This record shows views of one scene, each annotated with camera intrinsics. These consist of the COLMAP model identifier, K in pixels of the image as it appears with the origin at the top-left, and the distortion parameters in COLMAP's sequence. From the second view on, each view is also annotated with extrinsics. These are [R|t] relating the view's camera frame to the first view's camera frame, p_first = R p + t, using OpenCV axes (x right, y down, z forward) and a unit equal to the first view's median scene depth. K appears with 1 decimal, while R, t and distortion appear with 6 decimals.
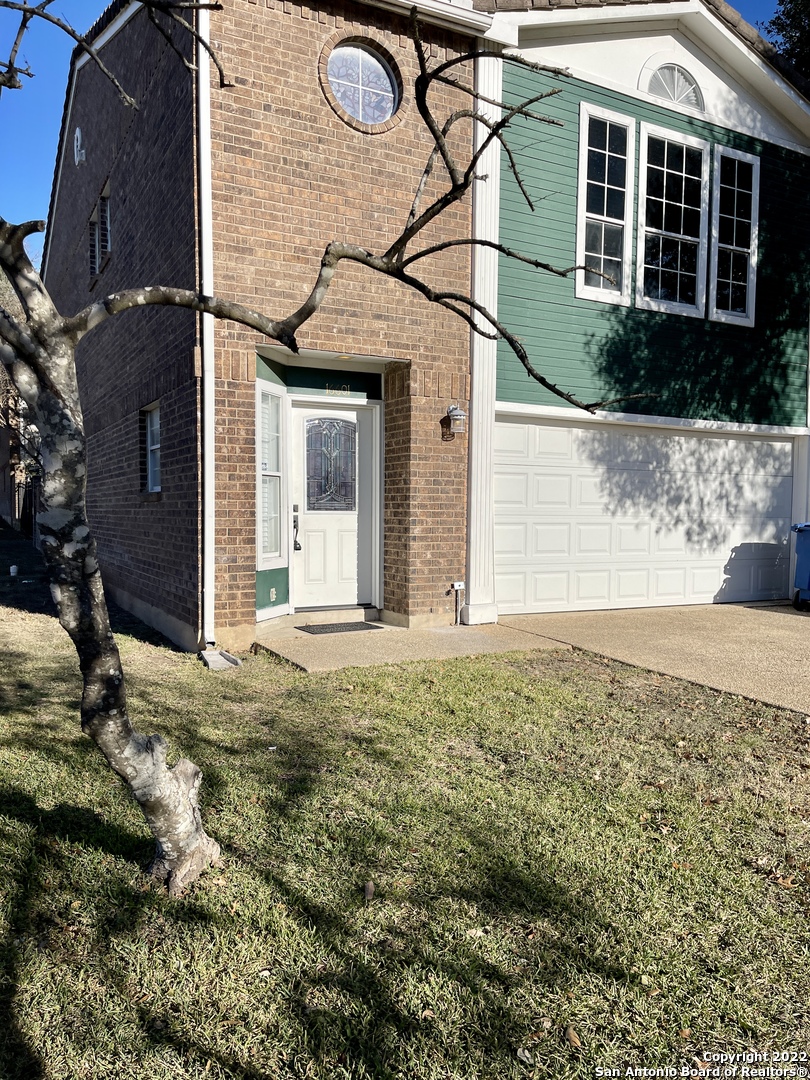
lens RADIAL K [[821.9, 0, 405.0], [0, 821.9, 540.0], [0, 0, 1]] dist [0.042457, -0.086692]
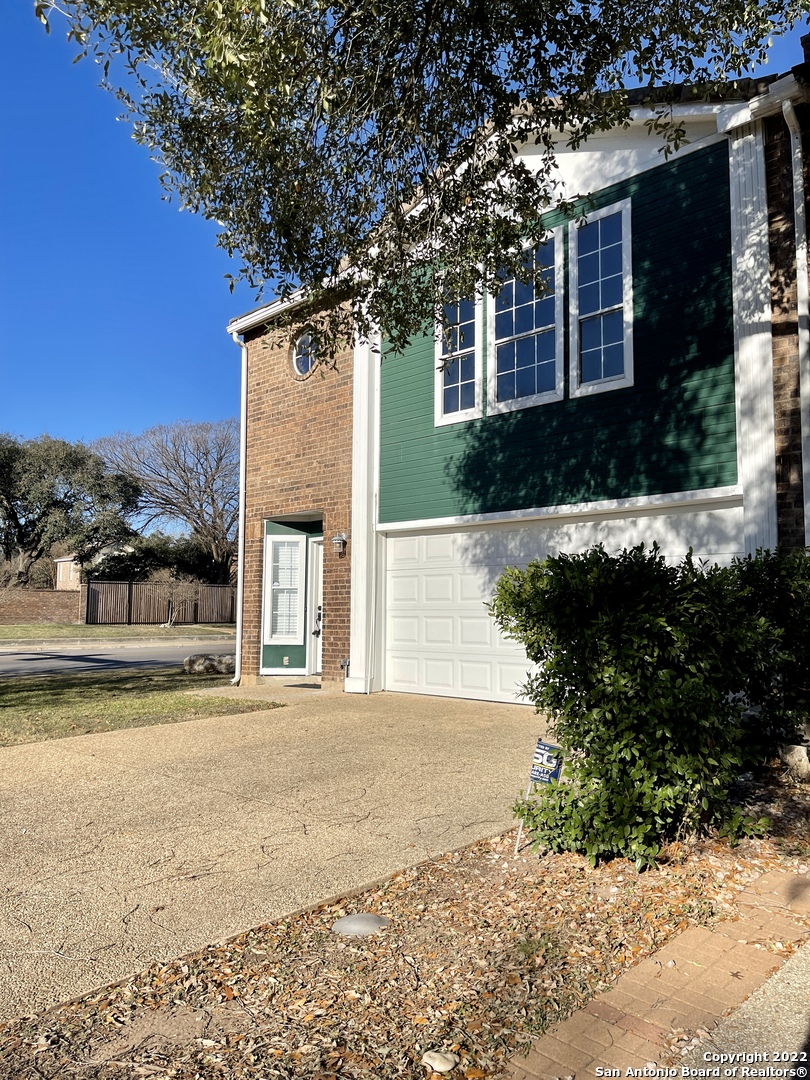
lens RADIAL K [[821.9, 0, 405.0], [0, 821.9, 540.0], [0, 0, 1]] dist [0.042457, -0.086692]
pose [[0.316390, -0.094393, -0.943921, 1.233224], [-0.035819, 0.993139, -0.111321, 0.000998], [0.947953, 0.069031, 0.310838, 0.567864]]
